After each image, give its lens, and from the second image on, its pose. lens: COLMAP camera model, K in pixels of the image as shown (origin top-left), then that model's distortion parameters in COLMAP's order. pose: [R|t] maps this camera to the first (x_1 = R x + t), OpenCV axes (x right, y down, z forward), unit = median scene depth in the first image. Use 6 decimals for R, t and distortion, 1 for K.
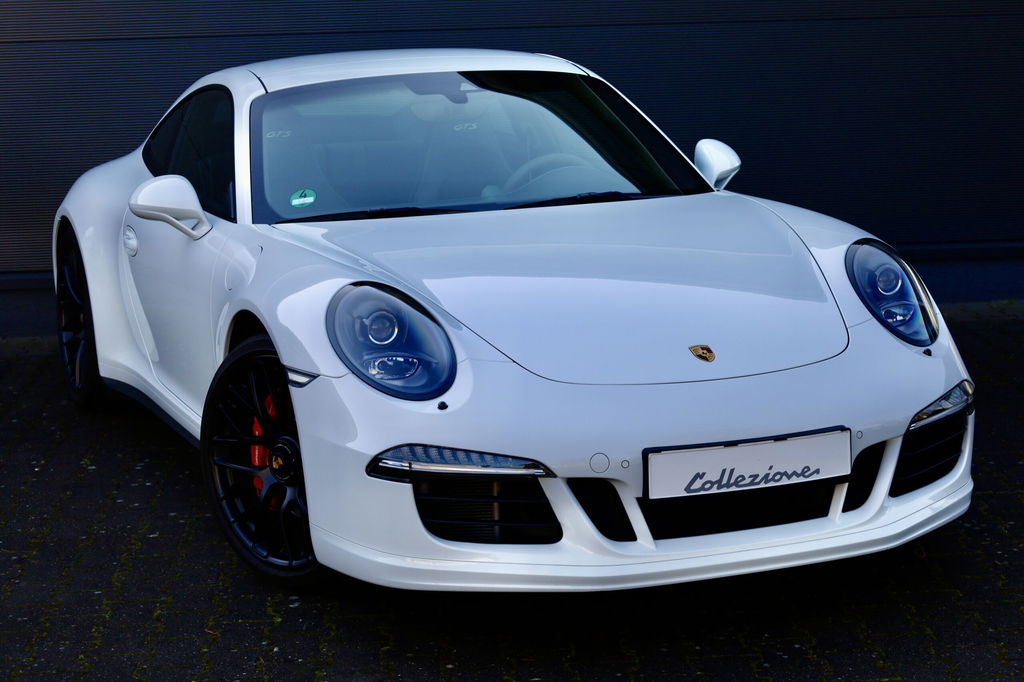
lens RADIAL K [[2111.1, 0, 513.8], [0, 2111.1, 346.5], [0, 0, 1]] dist [0.074902, 0.000000]
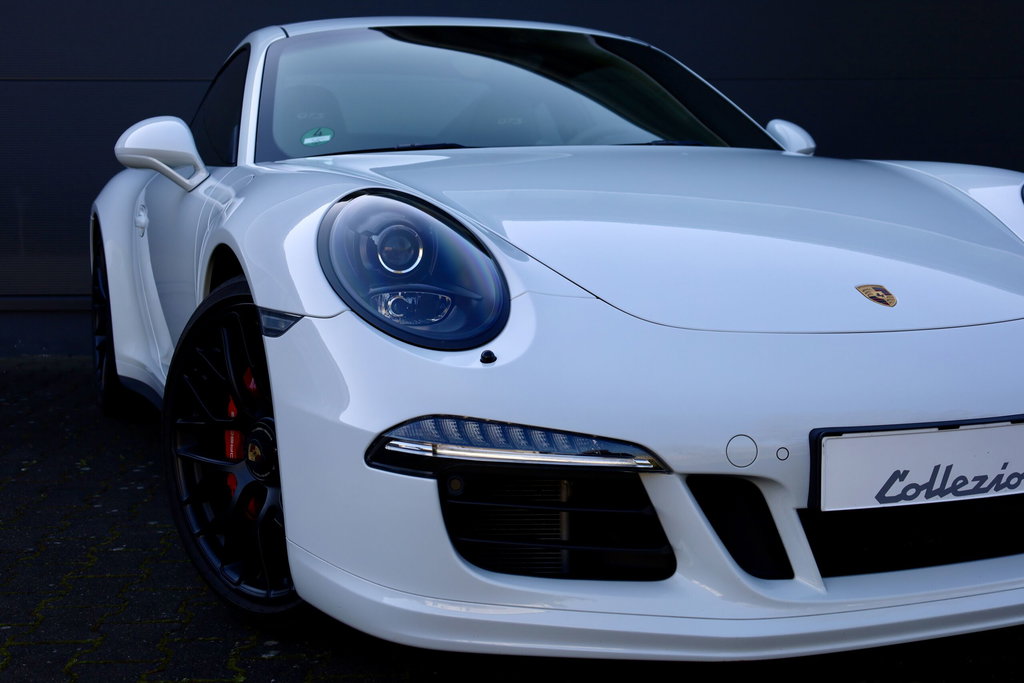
lens RADIAL K [[1407.7, 0, 515.6], [0, 1407.7, 318.9], [0, 0, 1]] dist [-0.001619, 0.000000]
pose [[0.999788, 0.019693, -0.006012, -0.022367], [-0.020070, 0.997276, -0.070982, 0.044933], [0.004598, 0.071088, 0.997459, 0.558628]]
